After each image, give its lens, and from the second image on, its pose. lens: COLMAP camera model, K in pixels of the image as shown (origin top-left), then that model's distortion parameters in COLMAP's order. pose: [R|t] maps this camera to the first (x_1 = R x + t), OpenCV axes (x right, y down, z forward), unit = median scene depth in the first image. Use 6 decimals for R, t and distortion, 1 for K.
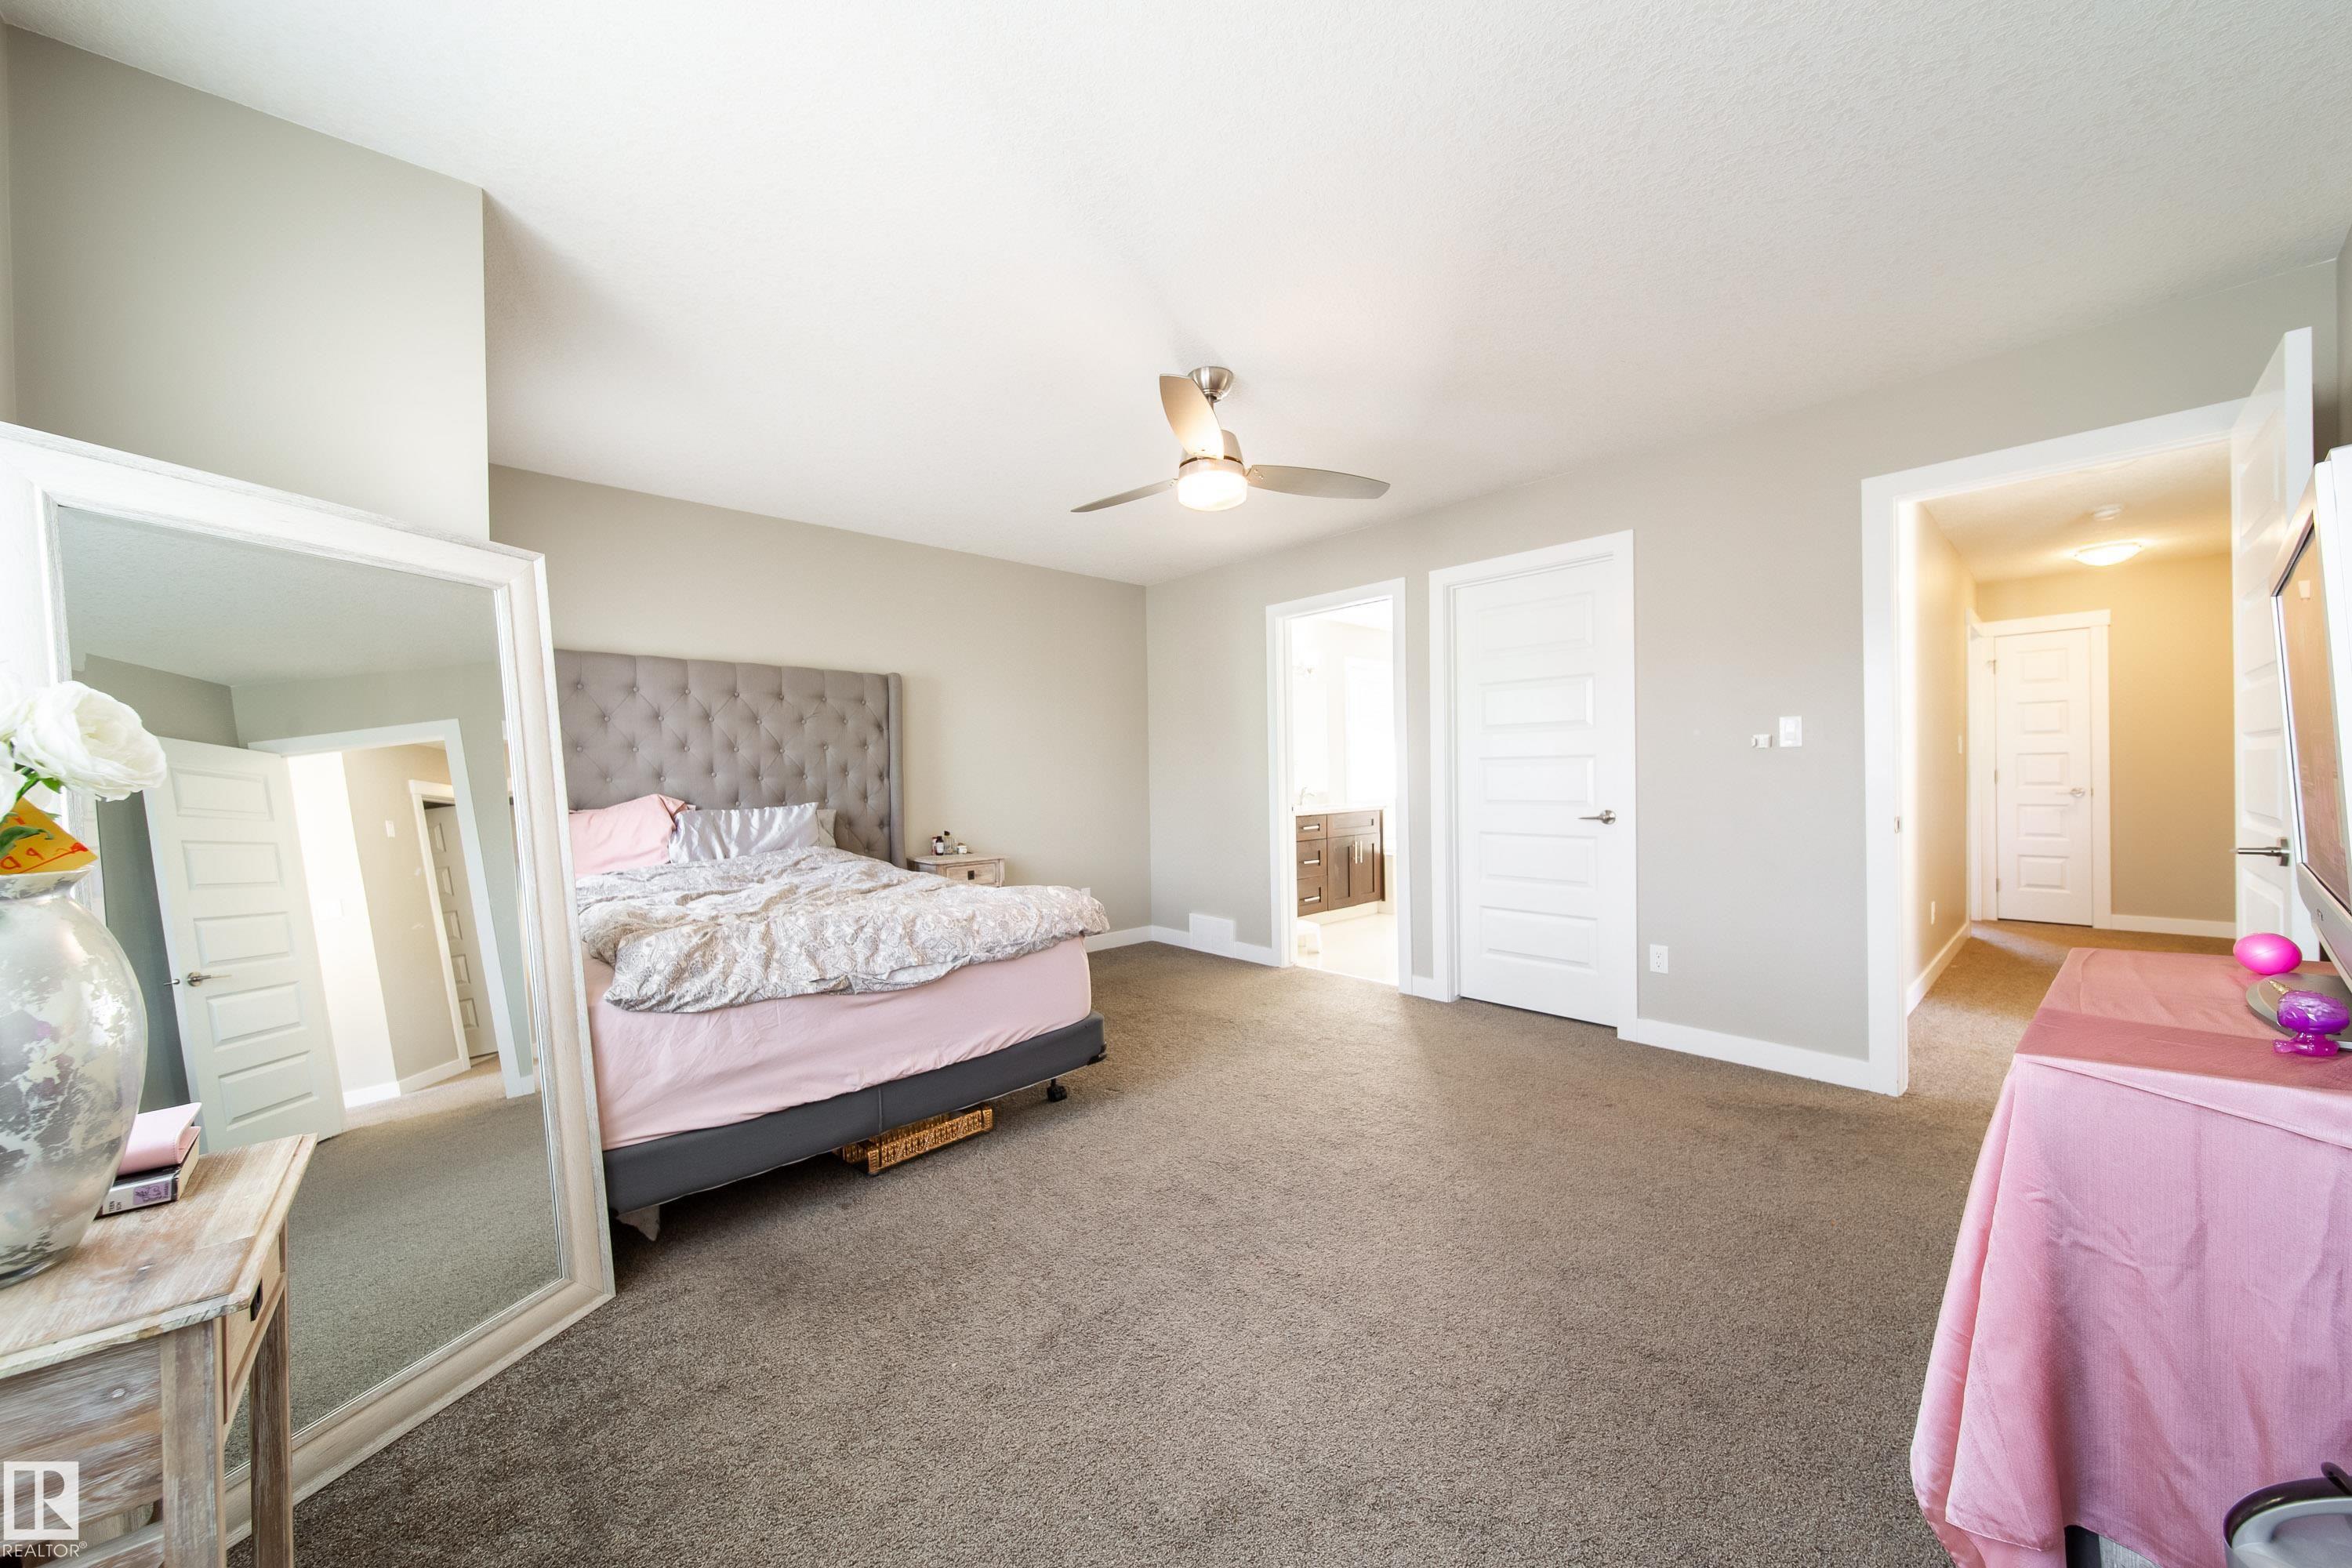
lens RADIAL K [[845.1, 0, 1174.8], [0, 845.1, 779.7], [0, 0, 1]] dist [0.001162, -0.000046]
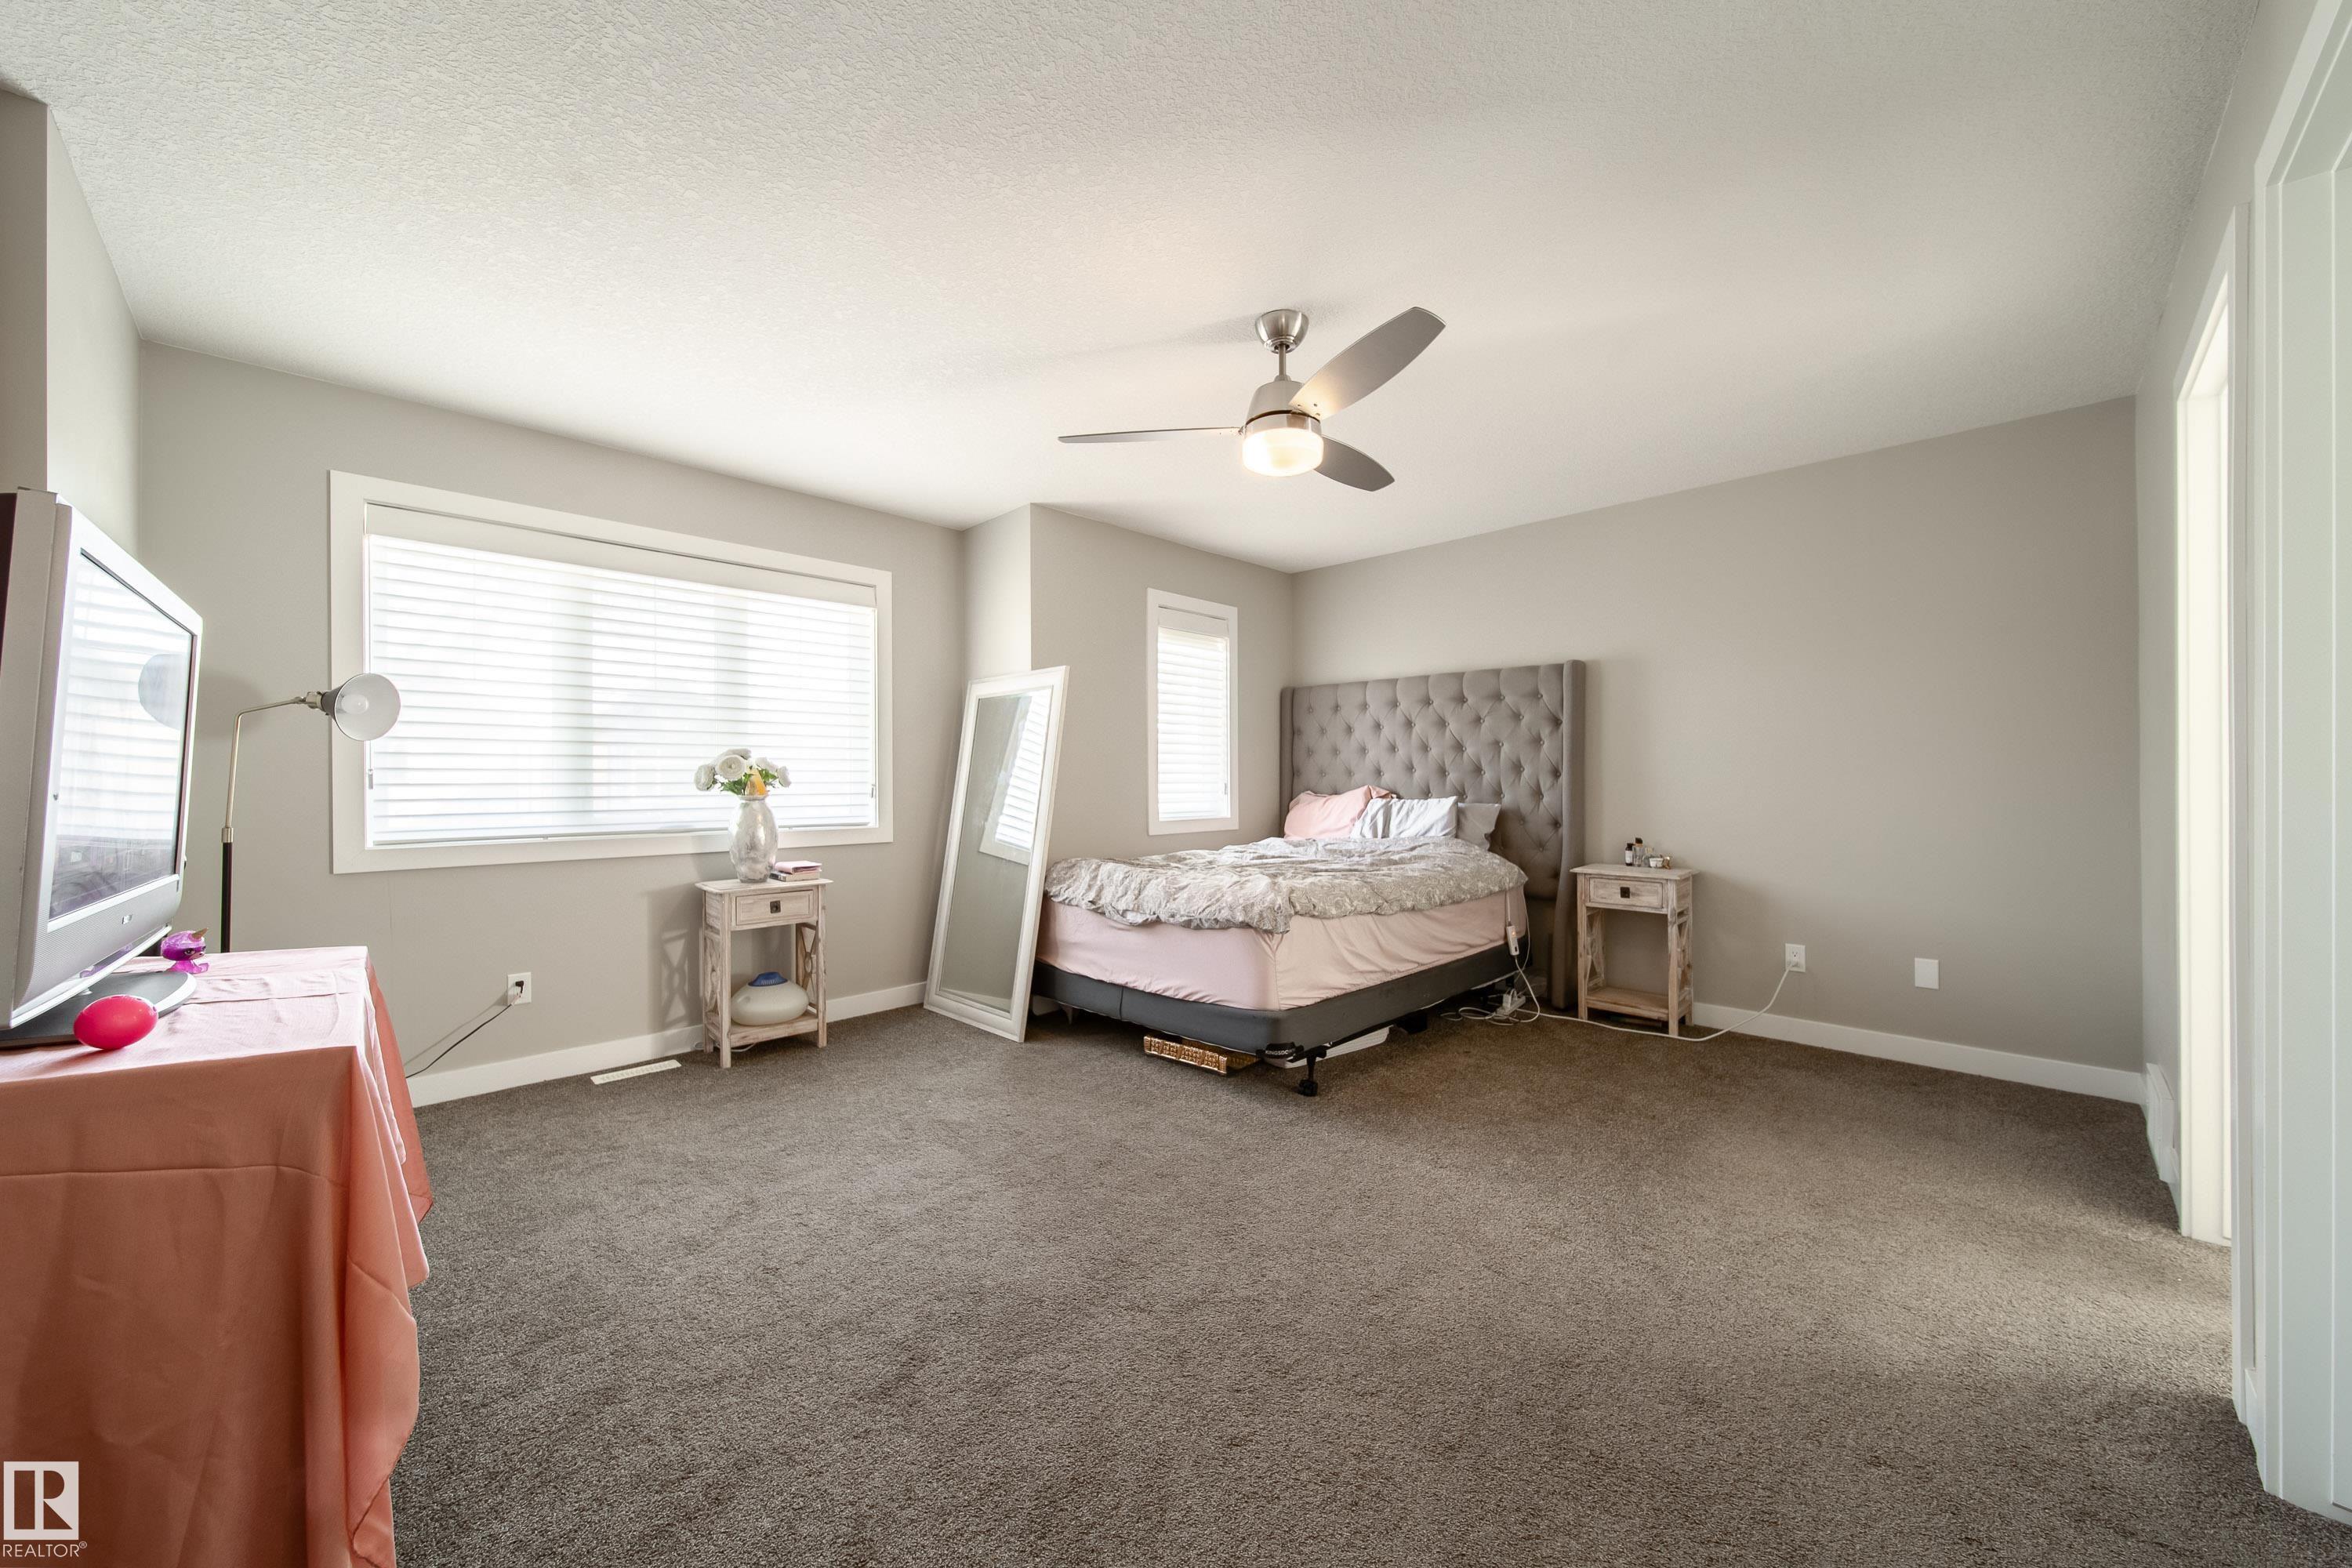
lens RADIAL K [[845.1, 0, 1174.8], [0, 845.1, 779.7], [0, 0, 1]] dist [0.001162, -0.000046]
pose [[0.045630, 0.012401, -0.998881, 0.642717], [-0.002149, 0.999922, 0.012315, -0.007592], [0.998956, 0.001584, 0.045653, 0.595201]]
